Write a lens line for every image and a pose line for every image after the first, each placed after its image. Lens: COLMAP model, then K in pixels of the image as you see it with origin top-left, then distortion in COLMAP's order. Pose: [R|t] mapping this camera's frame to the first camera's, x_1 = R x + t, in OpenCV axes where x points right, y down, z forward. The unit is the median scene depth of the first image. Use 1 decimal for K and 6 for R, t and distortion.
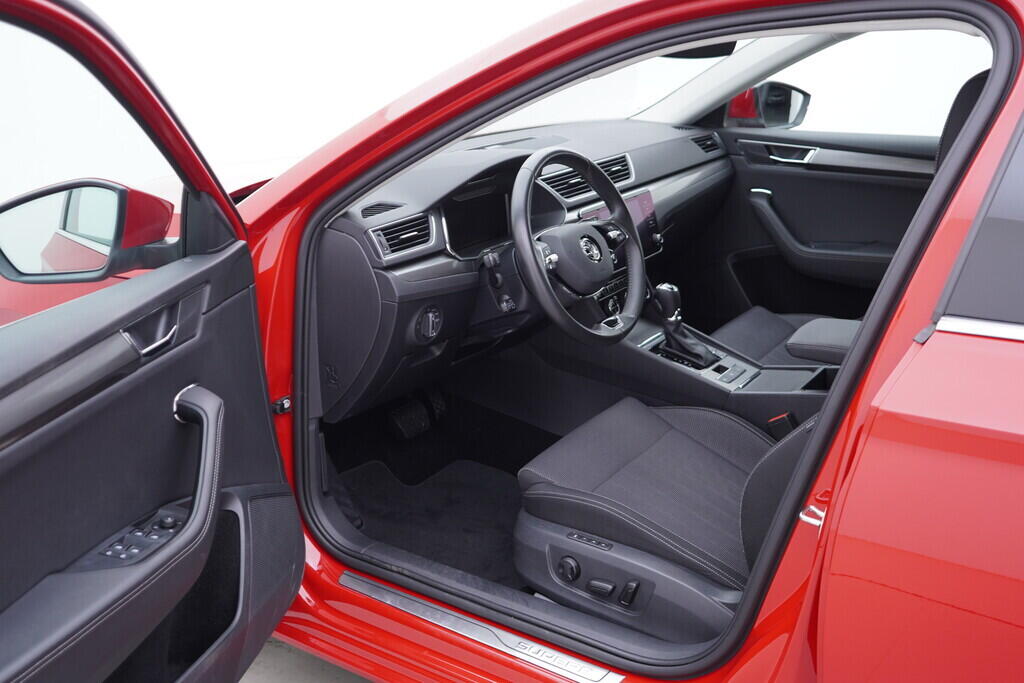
lens RADIAL K [[1060.8, 0, 512.0], [0, 1060.8, 341.5], [0, 0, 1]] dist [0.004086, 0.004042]
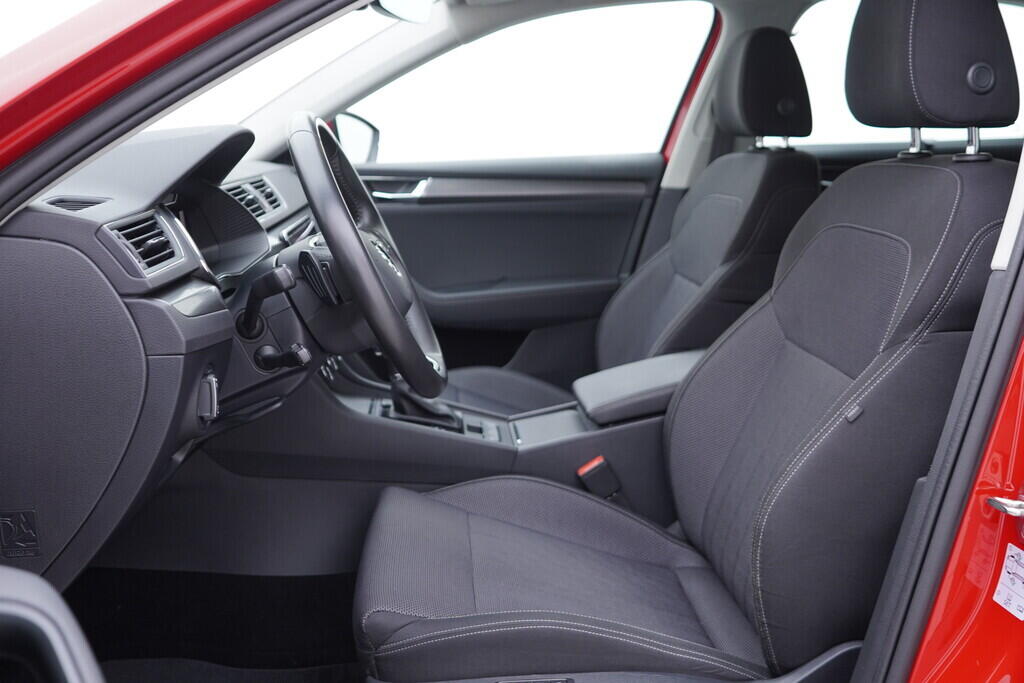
lens RADIAL K [[1060.8, 0, 512.0], [0, 1060.8, 341.5], [0, 0, 1]] dist [0.004086, 0.004042]
pose [[0.778078, -0.120404, 0.616521, -0.297737], [0.205628, 0.976204, -0.068863, 0.027441], [-0.593559, 0.180355, 0.784321, 0.460523]]
